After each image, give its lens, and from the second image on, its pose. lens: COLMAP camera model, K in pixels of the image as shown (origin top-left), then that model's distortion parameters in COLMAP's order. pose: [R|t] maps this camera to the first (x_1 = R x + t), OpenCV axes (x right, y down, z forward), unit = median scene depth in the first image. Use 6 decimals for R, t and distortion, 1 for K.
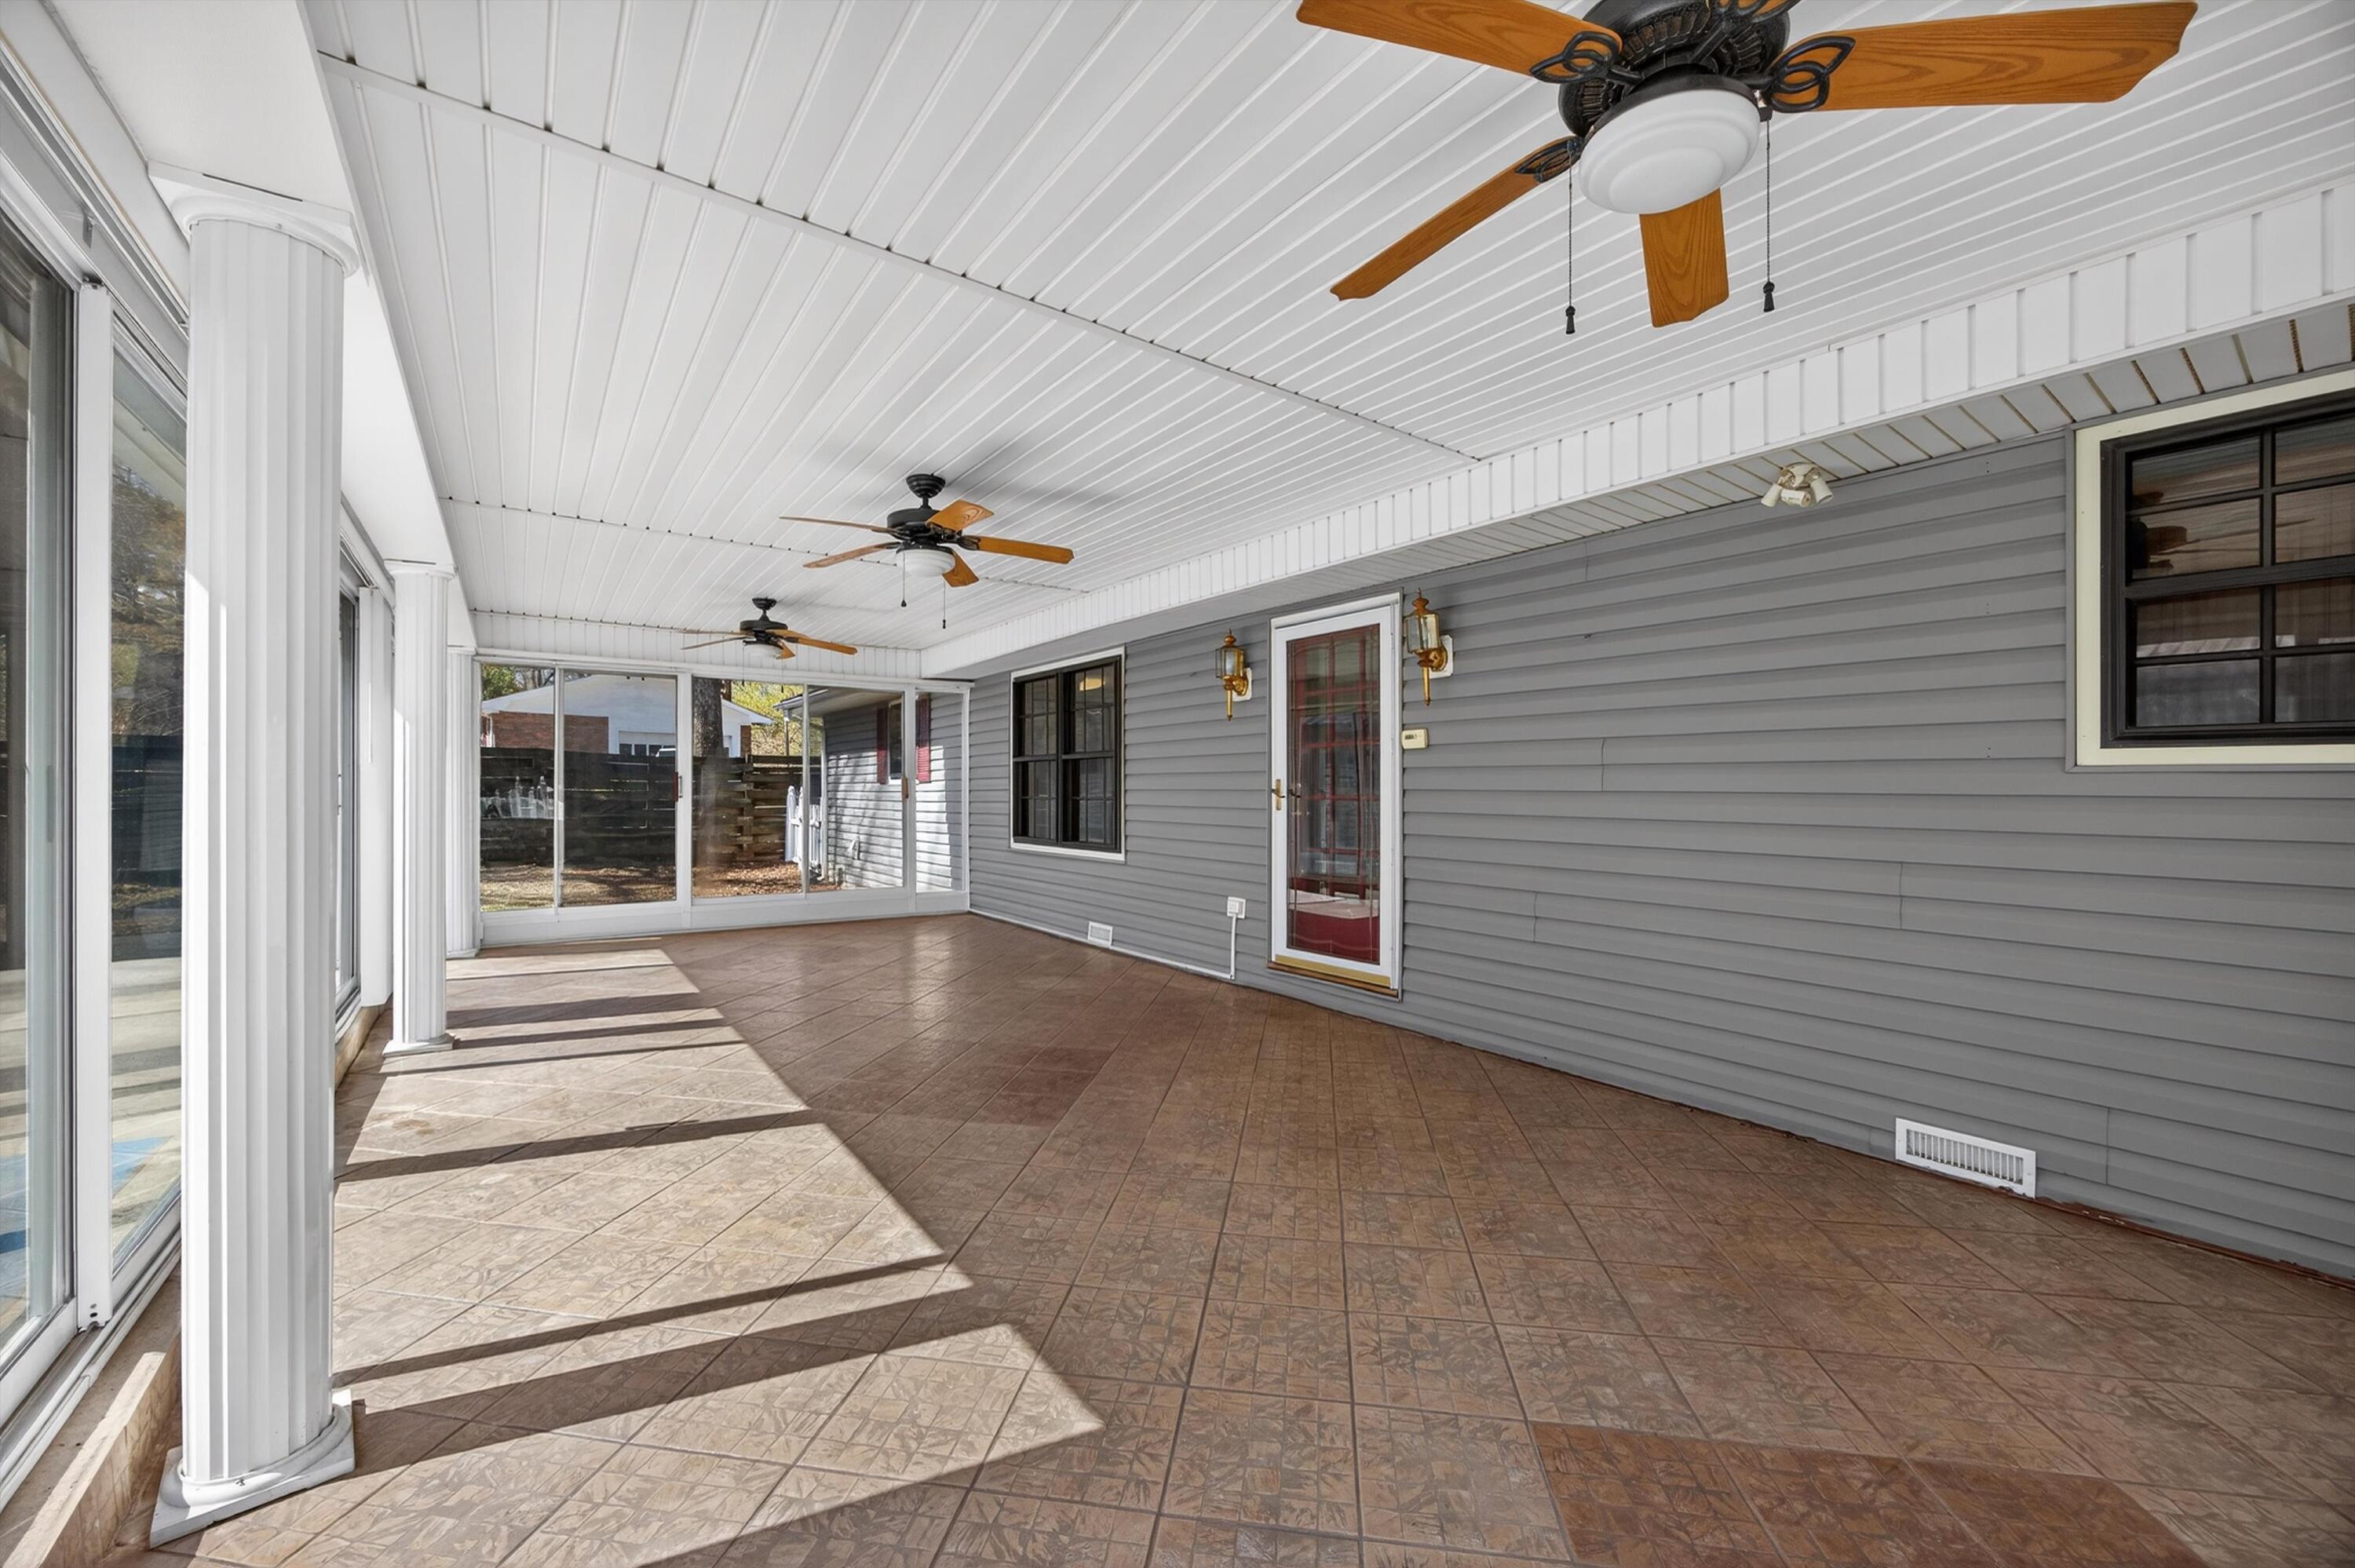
lens RADIAL K [[901.7, 0, 1185.4], [0, 901.7, 787.4], [0, 0, 1]] dist [-0.020586, 0.008476]
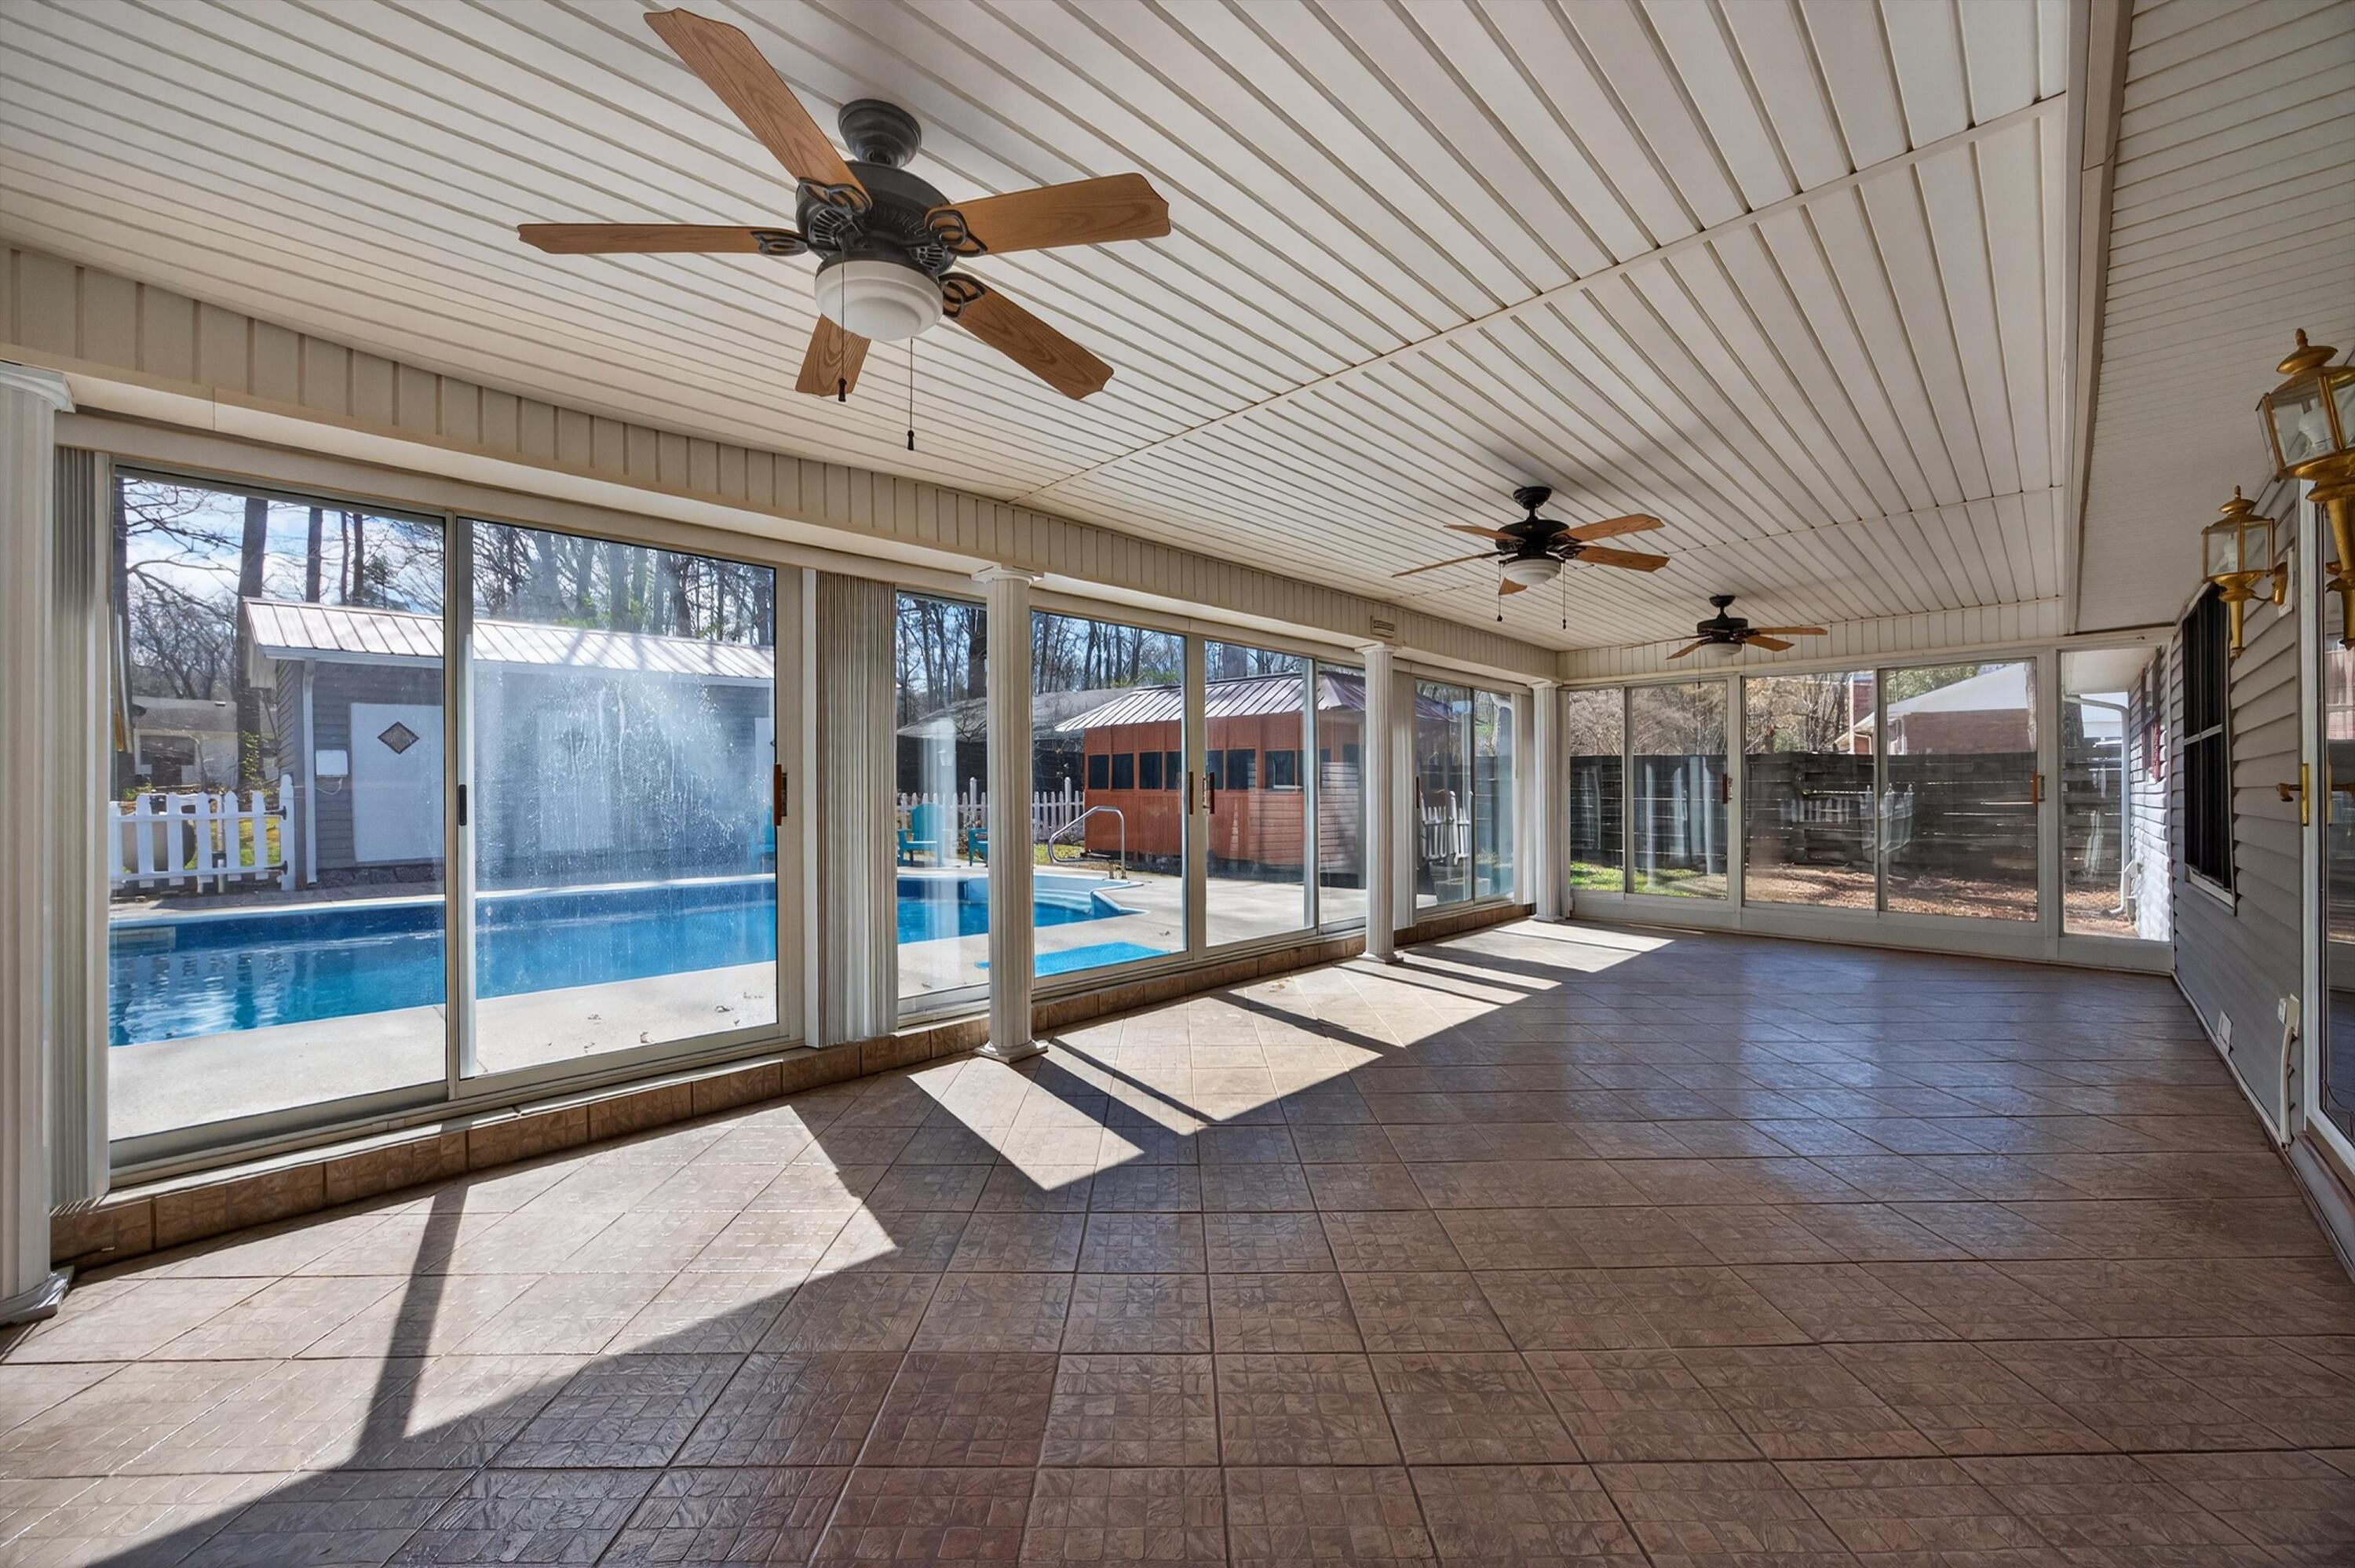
lens RADIAL K [[901.7, 0, 1185.4], [0, 901.7, 787.4], [0, 0, 1]] dist [-0.020586, 0.008476]
pose [[0.160063, -0.013427, -0.987015, 0.977379], [0.013430, 0.999845, -0.011424, 0.007364], [0.987015, -0.011427, 0.160219, 0.628480]]
